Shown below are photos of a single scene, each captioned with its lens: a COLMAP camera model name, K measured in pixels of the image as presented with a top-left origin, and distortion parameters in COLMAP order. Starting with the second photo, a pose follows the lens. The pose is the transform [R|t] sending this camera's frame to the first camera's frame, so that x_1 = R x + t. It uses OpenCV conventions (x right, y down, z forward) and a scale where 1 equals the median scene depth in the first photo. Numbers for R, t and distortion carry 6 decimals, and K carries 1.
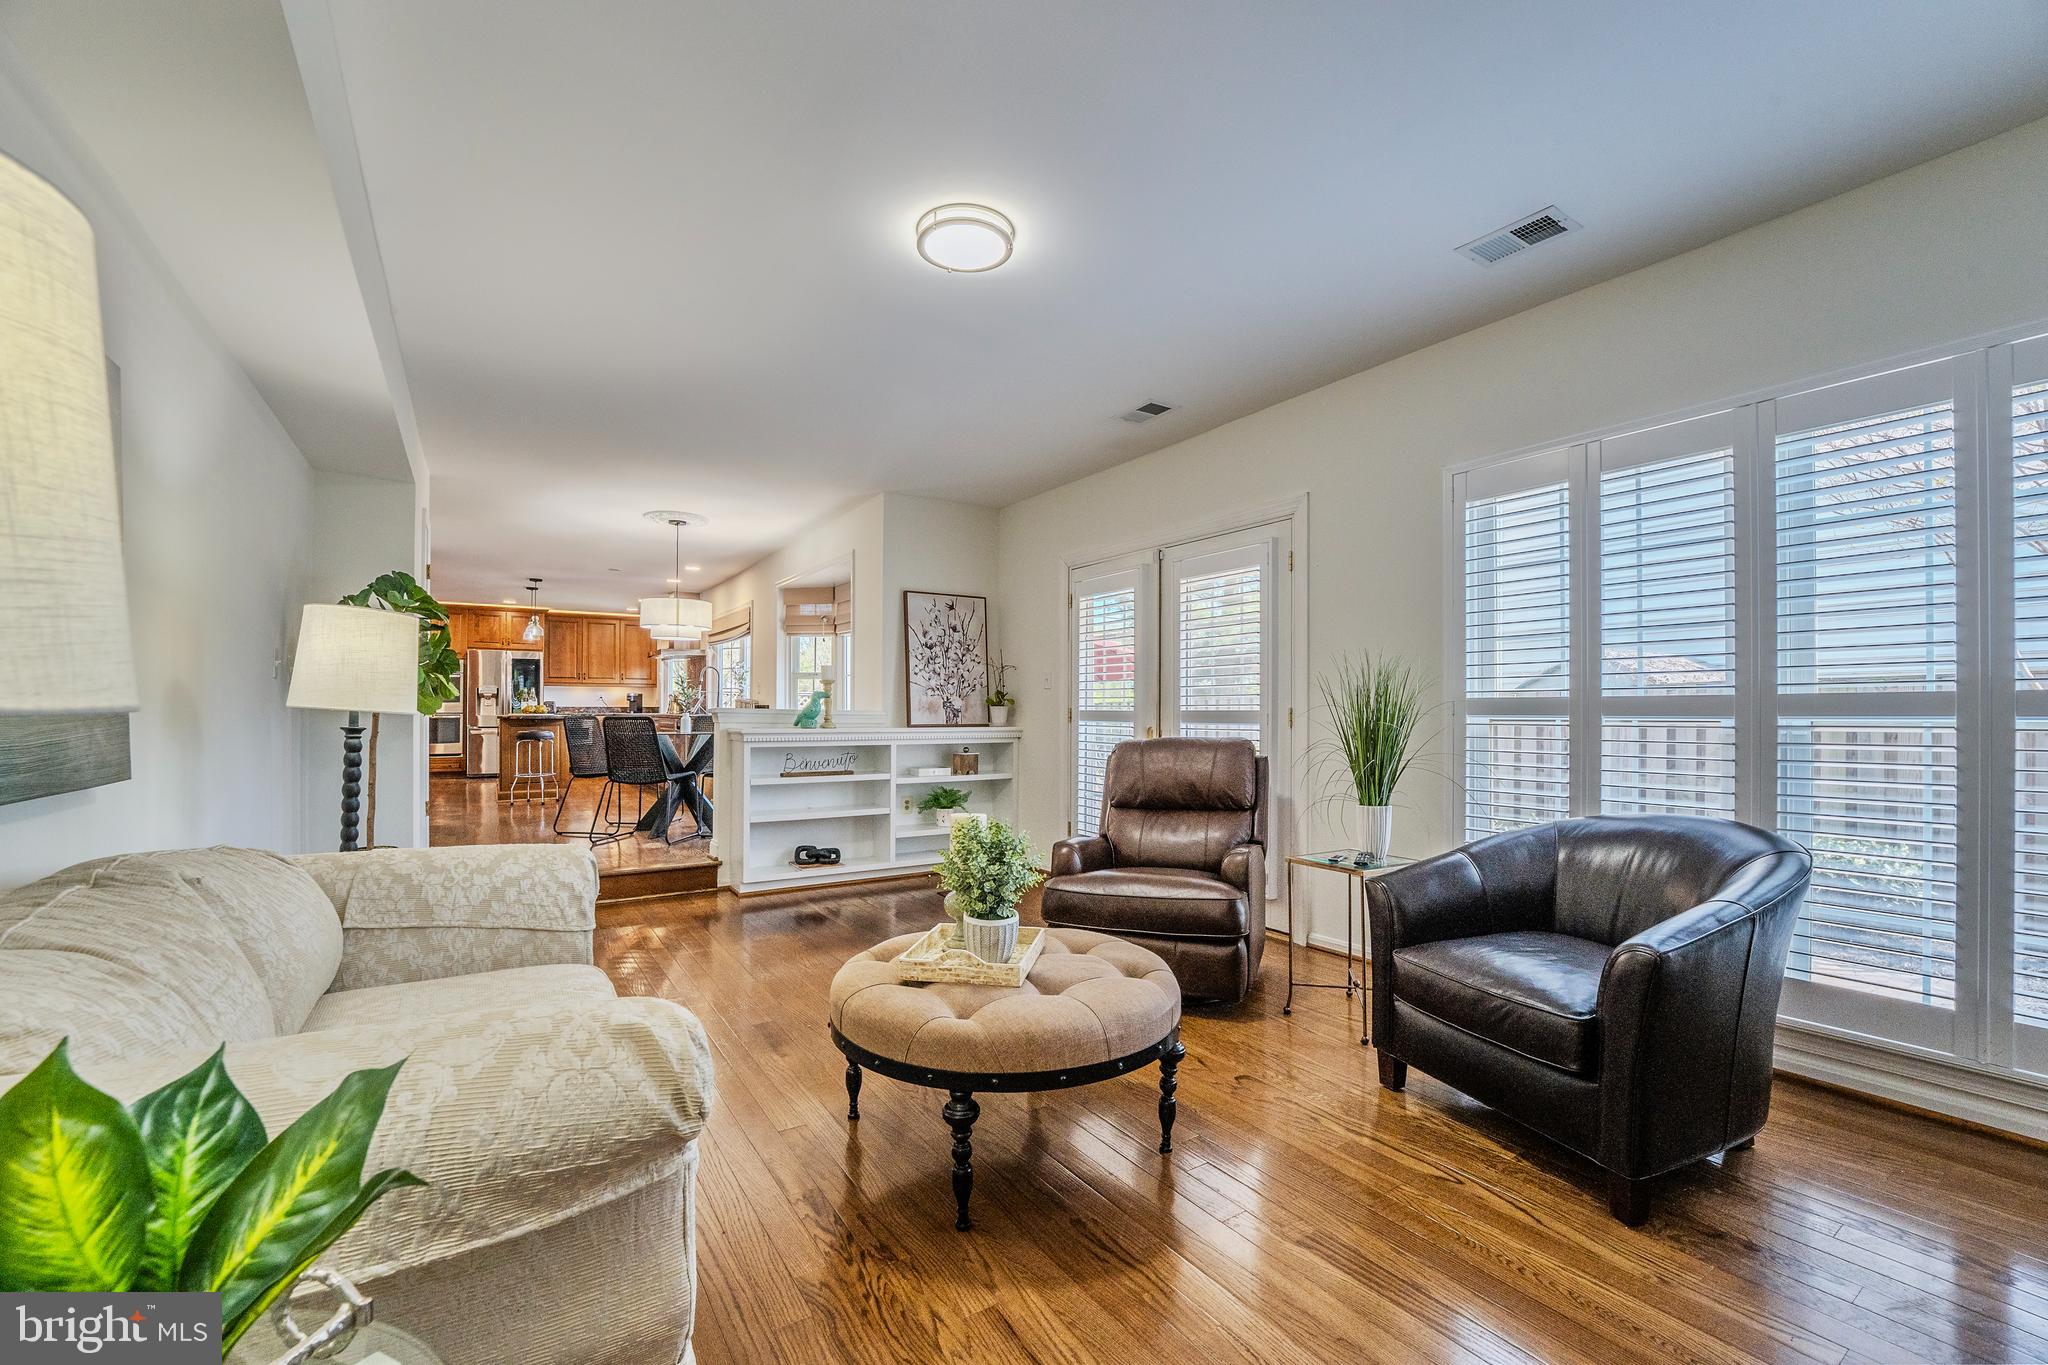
lens RADIAL K [[839.3, 0, 1021.6], [0, 839.3, 675.5], [0, 0, 1]] dist [-0.000713, -0.000130]
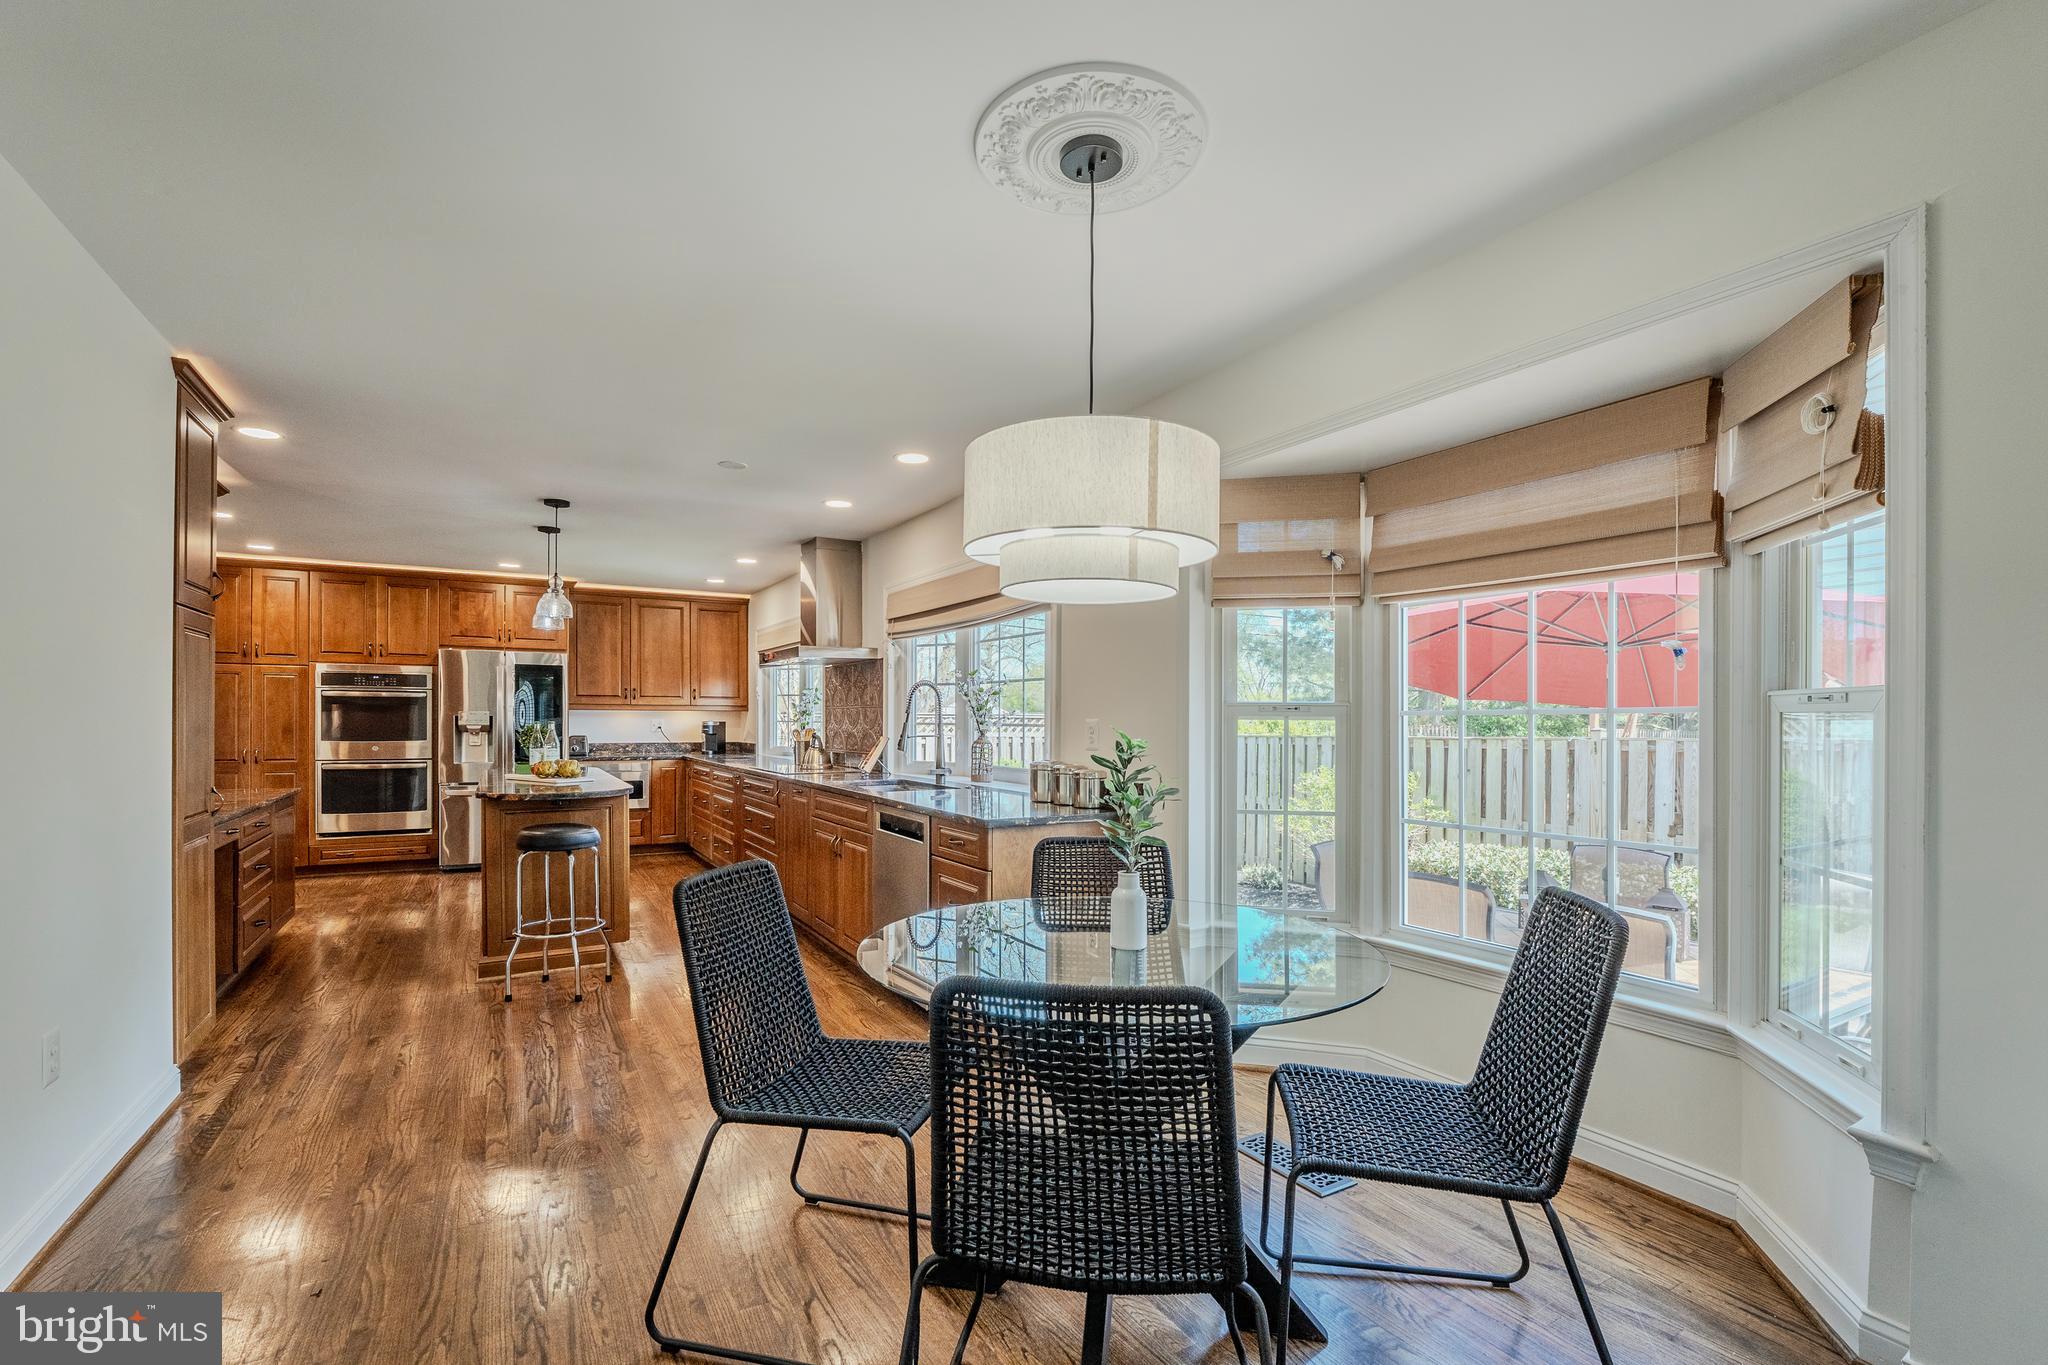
lens RADIAL K [[879.2, 0, 1027.6], [0, 879.2, 694.2], [0, 0, 1]] dist [0.000825, -0.000005]
pose [[0.999632, 0.001363, -0.027083, -0.236207], [-0.000942, 0.999878, 0.015560, -0.009395], [0.027101, -0.015529, 0.999512, 0.401359]]
